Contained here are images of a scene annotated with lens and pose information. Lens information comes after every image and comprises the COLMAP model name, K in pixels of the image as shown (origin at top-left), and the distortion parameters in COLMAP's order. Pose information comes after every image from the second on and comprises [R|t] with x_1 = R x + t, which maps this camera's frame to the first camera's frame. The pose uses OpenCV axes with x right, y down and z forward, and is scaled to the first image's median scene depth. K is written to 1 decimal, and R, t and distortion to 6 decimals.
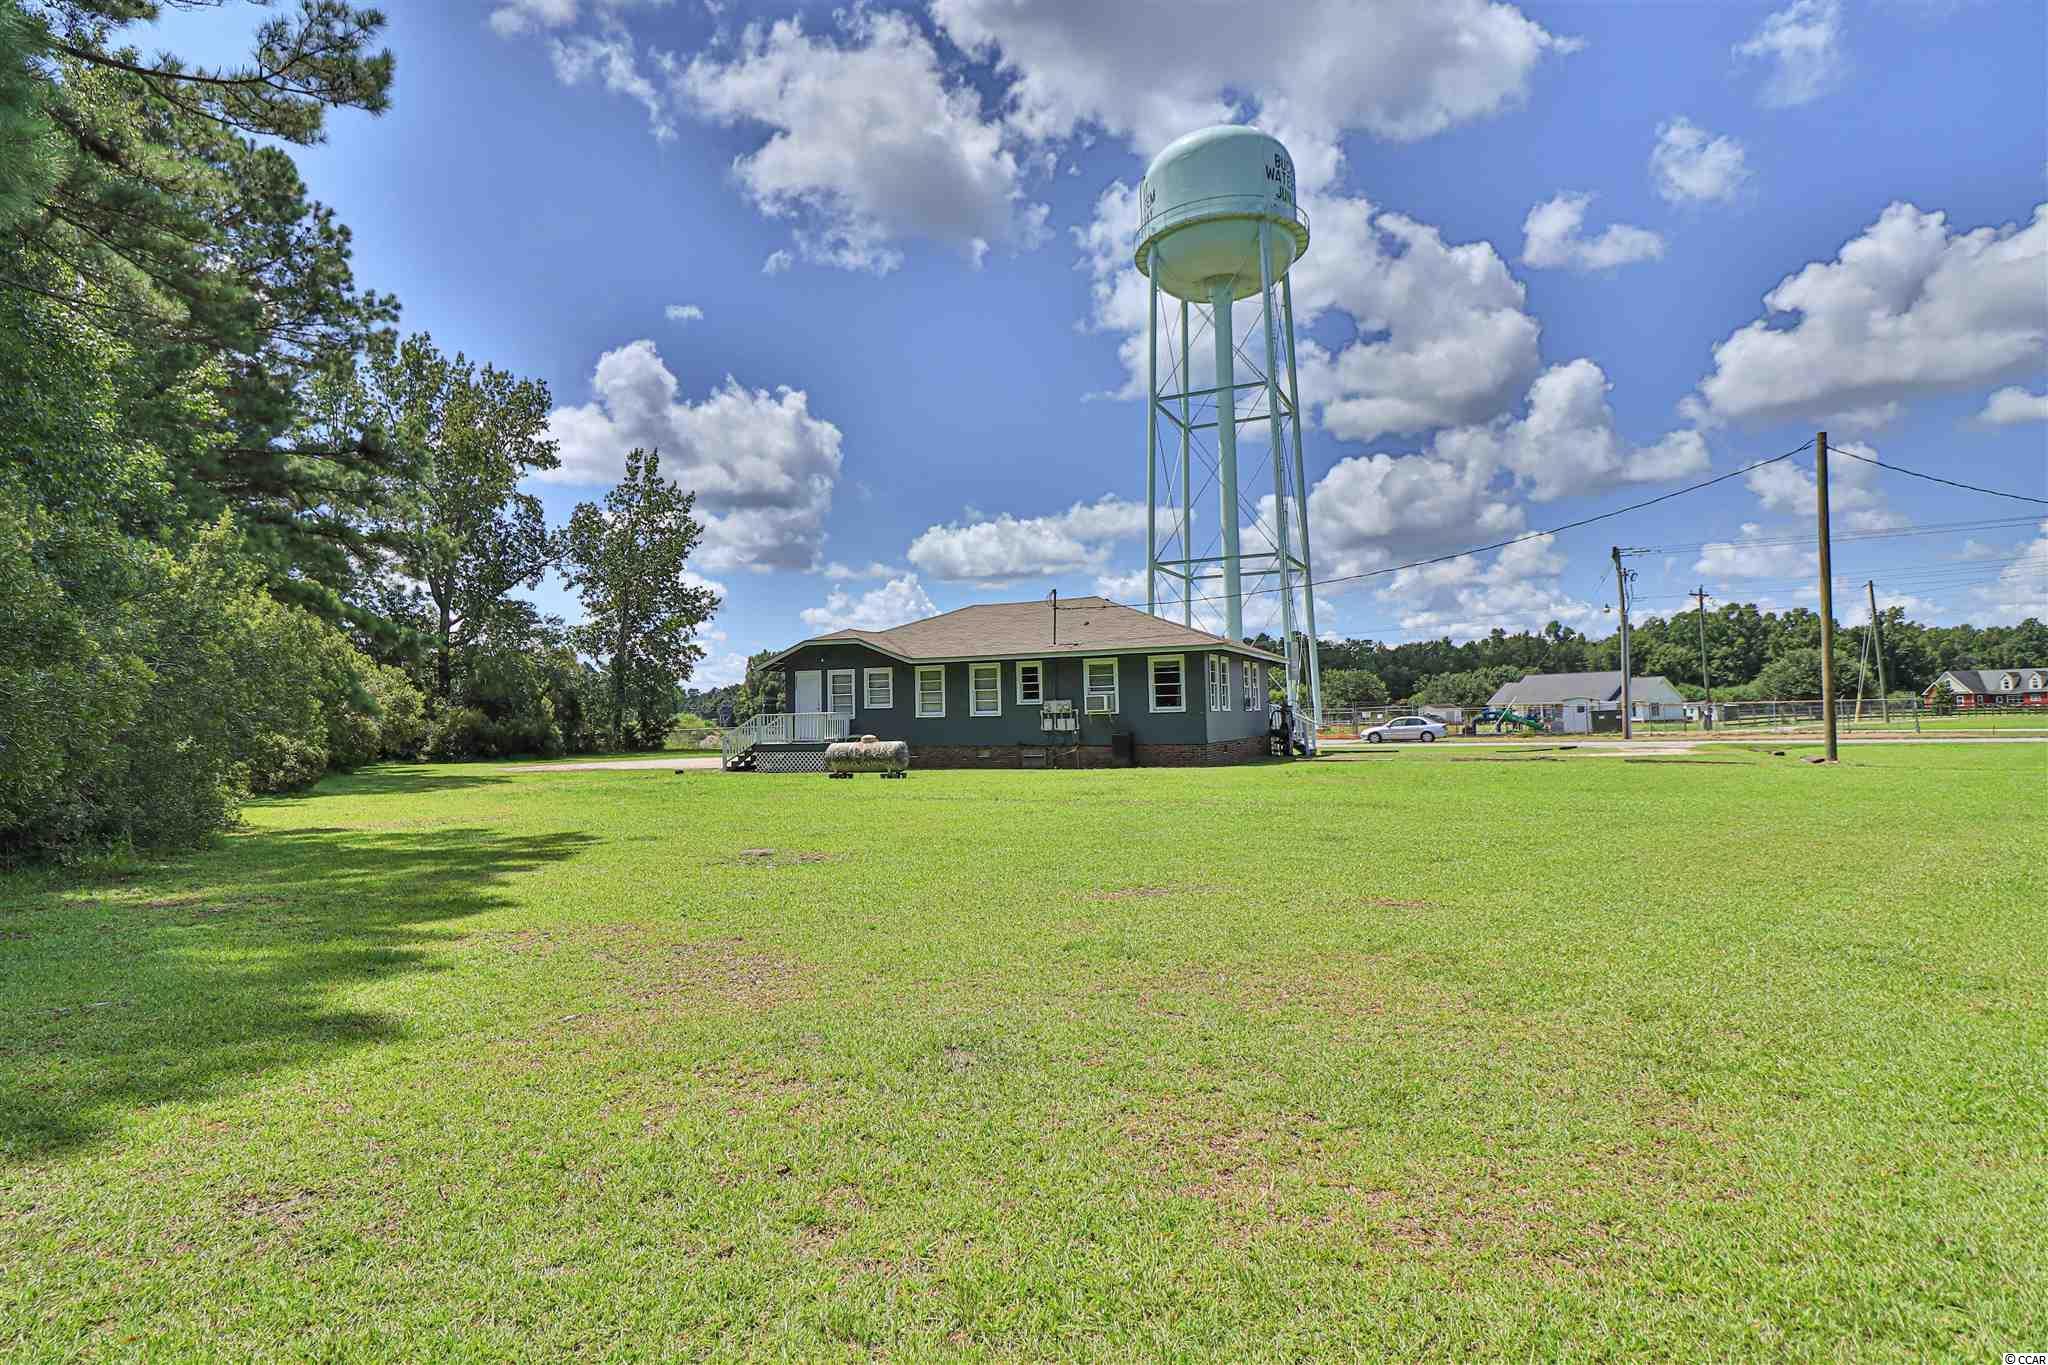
lens RADIAL K [[1051.4, 0, 1011.3], [0, 1051.4, 688.4], [0, 0, 1]] dist [0.009877, -0.005178]
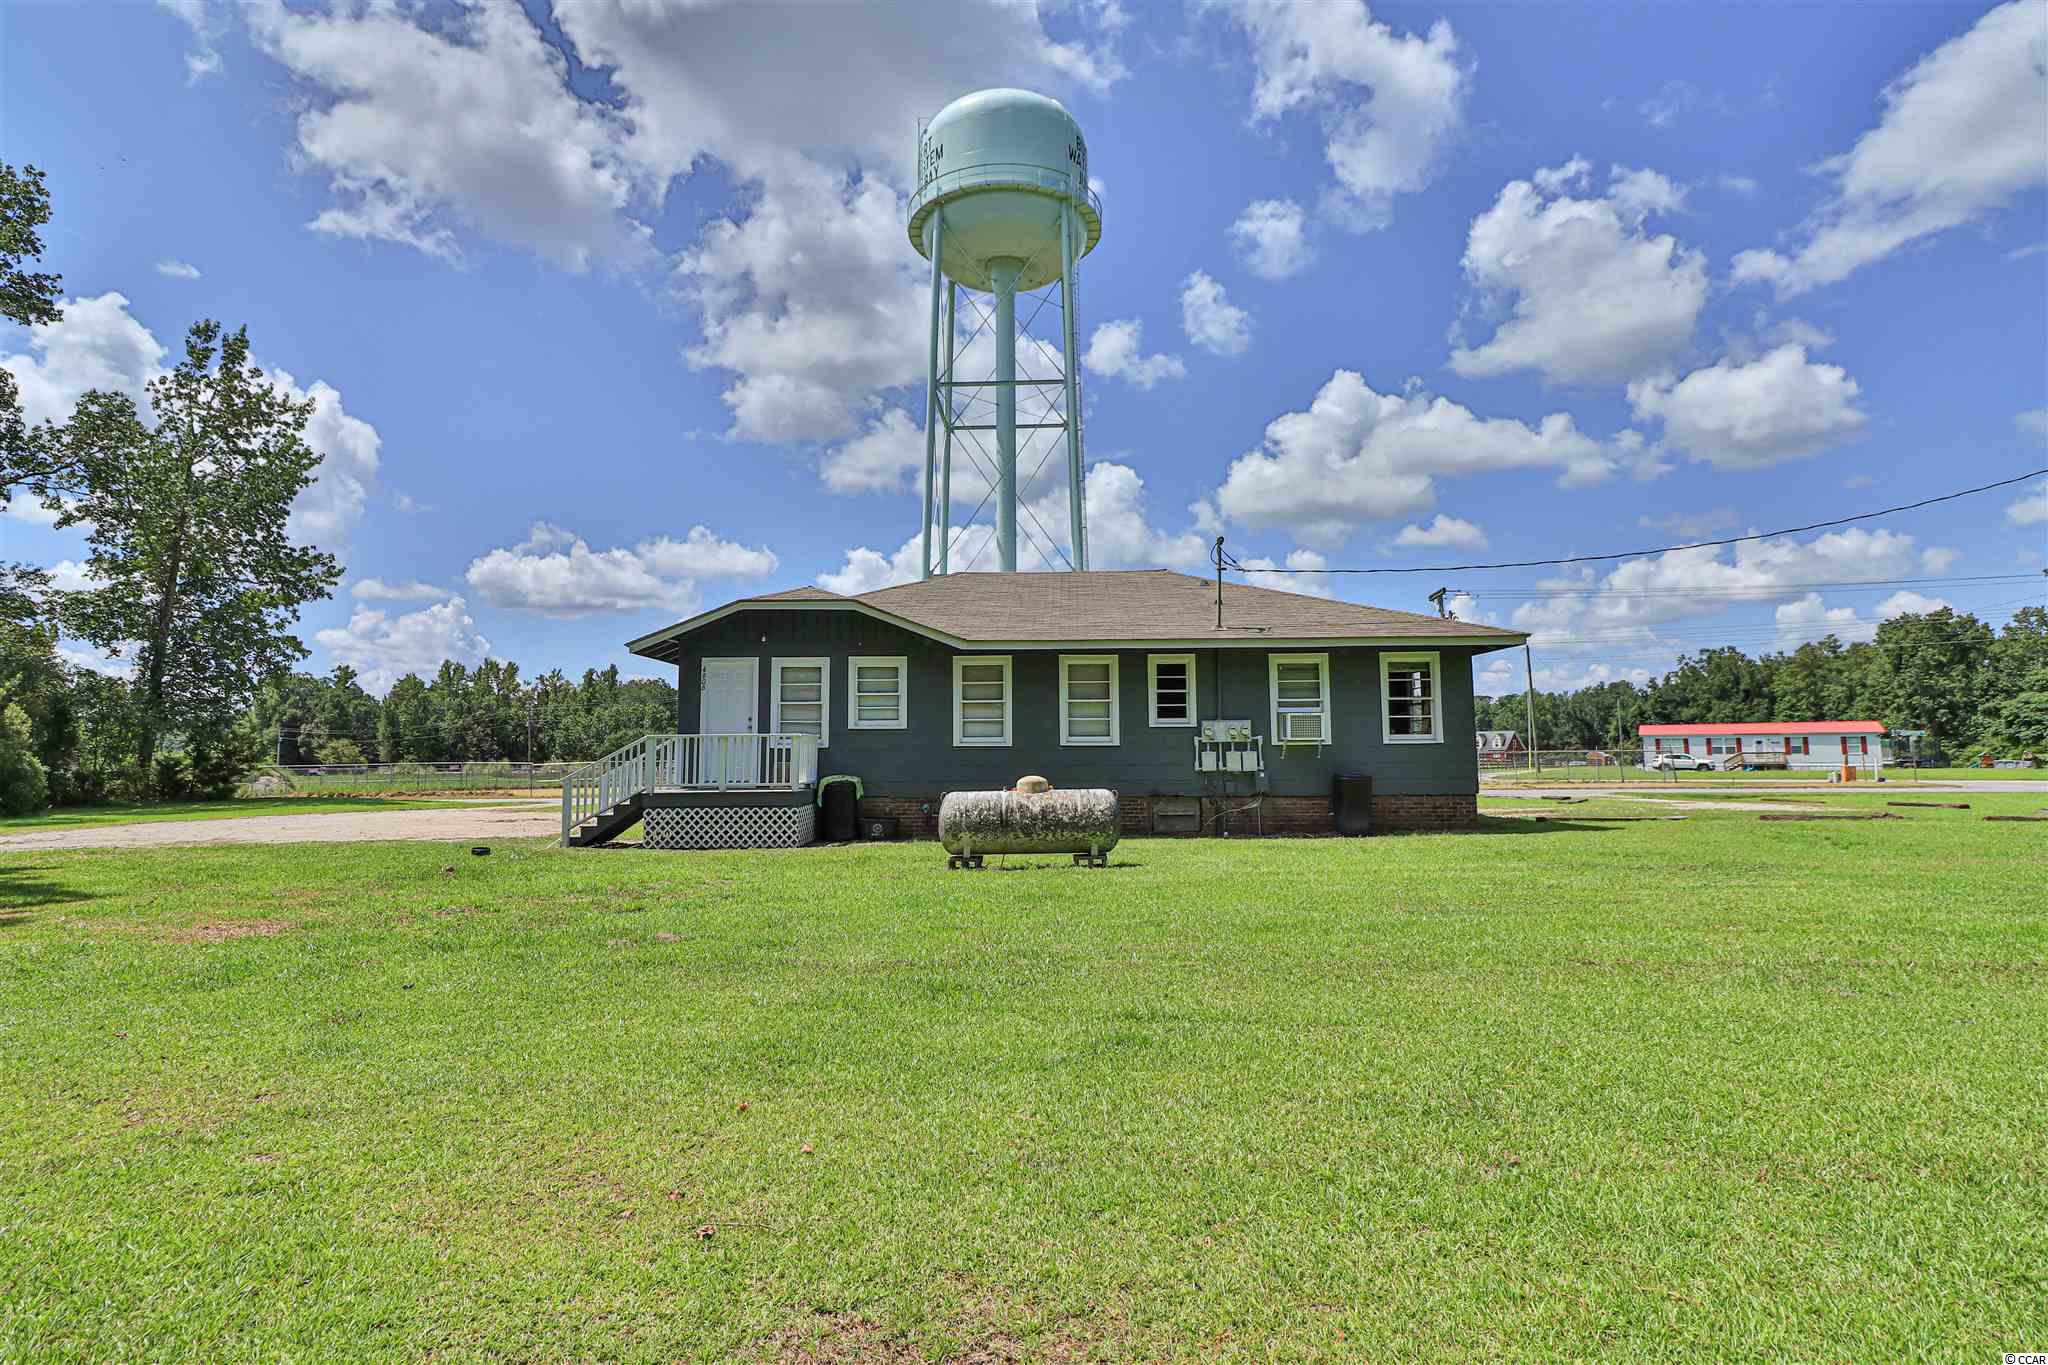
lens RADIAL K [[1051.4, 0, 1014.3], [0, 1051.4, 686.0], [0, 0, 1]] dist [0.009877, -0.005178]
pose [[0.923870, 0.042282, 0.380365, -0.151925], [-0.024660, 0.998390, -0.051088, 0.013041], [-0.381912, 0.037819, 0.923424, 0.256595]]
